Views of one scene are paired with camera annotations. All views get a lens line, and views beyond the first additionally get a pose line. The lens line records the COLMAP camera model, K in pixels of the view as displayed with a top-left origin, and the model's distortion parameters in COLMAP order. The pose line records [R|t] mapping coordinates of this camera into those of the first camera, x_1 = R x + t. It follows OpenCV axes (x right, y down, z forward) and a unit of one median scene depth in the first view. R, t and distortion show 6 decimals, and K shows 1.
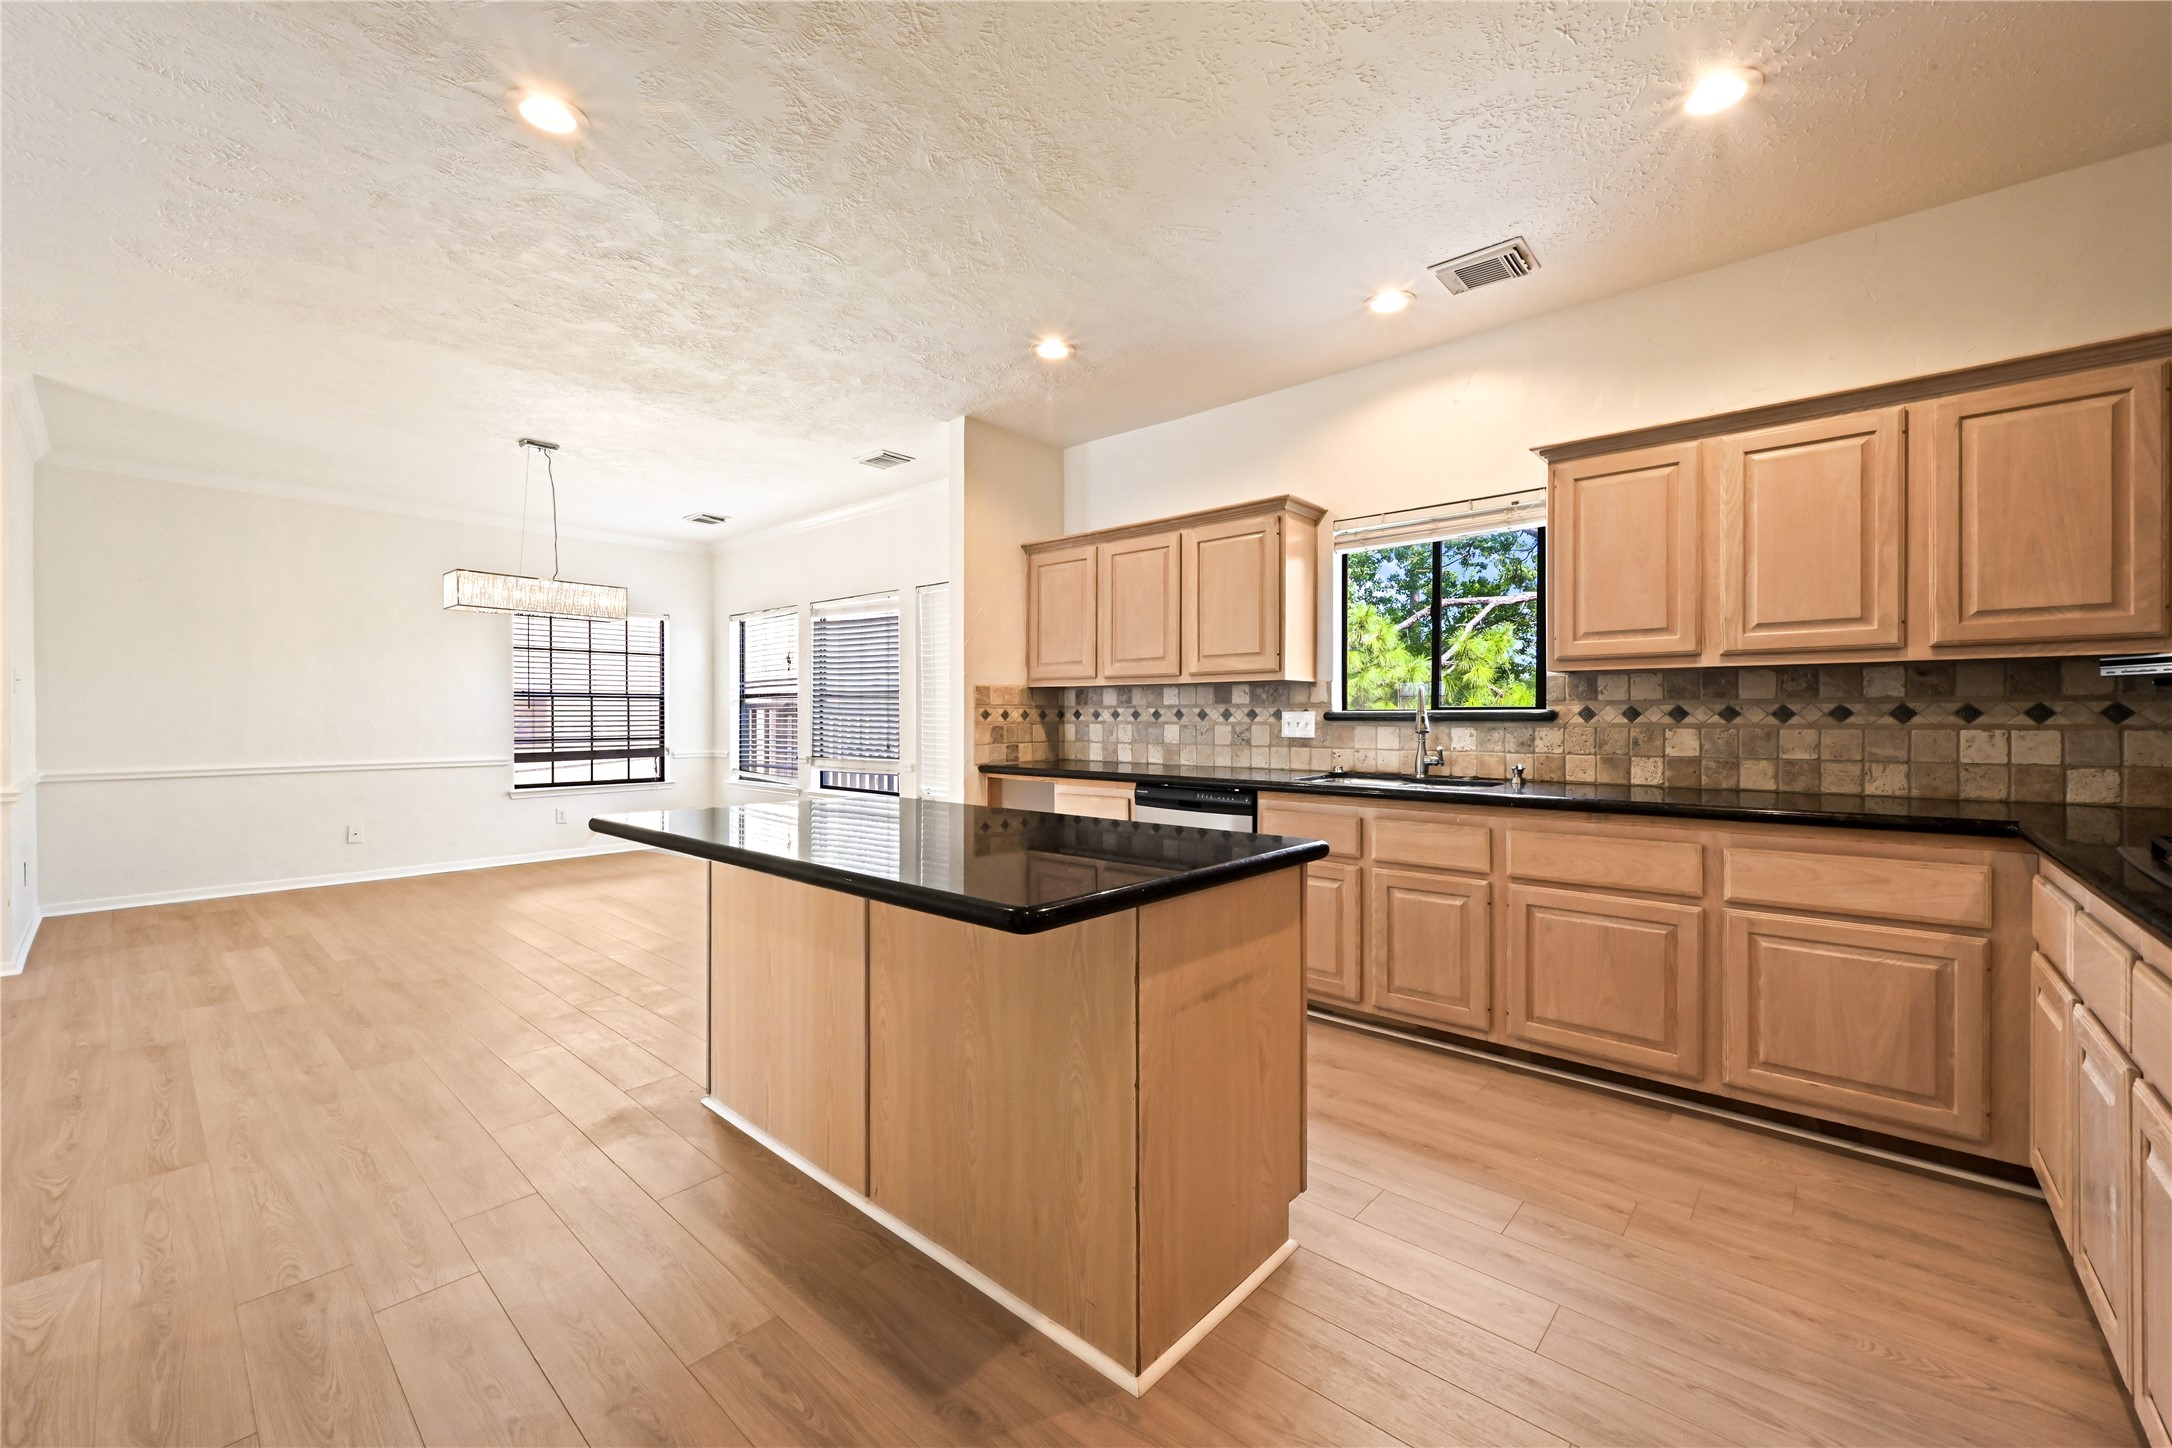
lens RADIAL K [[856.4, 0, 1091.9], [0, 856.4, 723.7], [0, 0, 1]] dist [-0.000579, 0.000047]
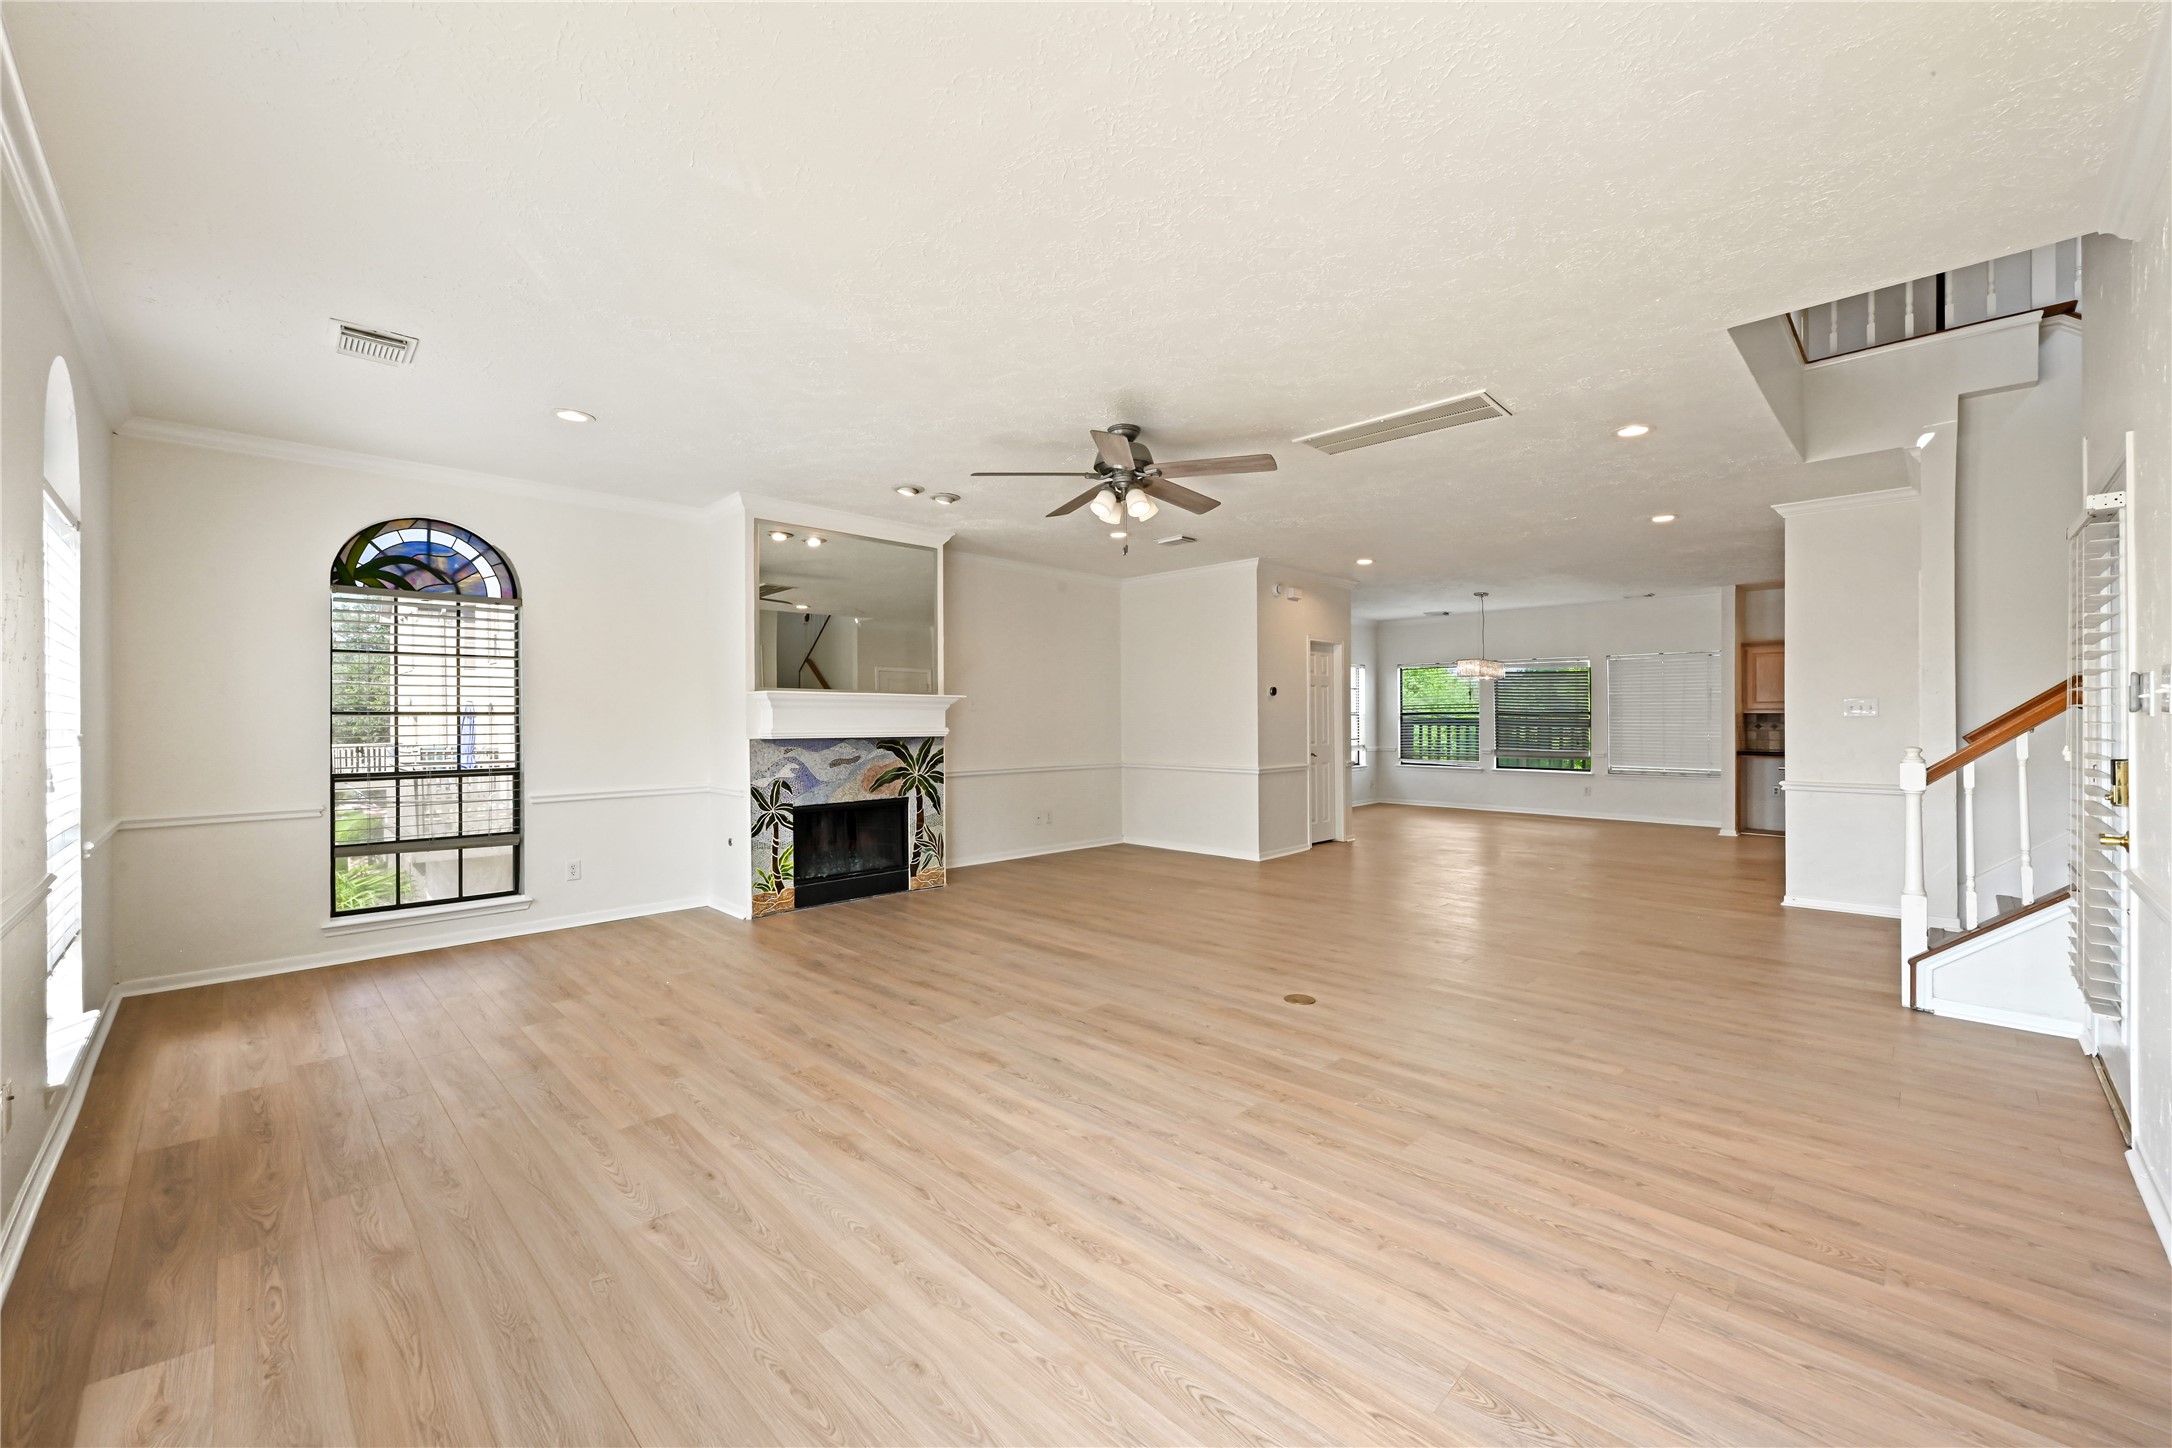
lens RADIAL K [[856.4, 0, 1095.8], [0, 856.4, 717.4], [0, 0, 1]] dist [-0.000579, 0.000047]
pose [[0.997968, -0.003007, -0.063644, -1.765853], [0.002310, 0.999936, -0.011034, -0.015585], [0.063673, 0.010864, 0.997912, -1.311070]]
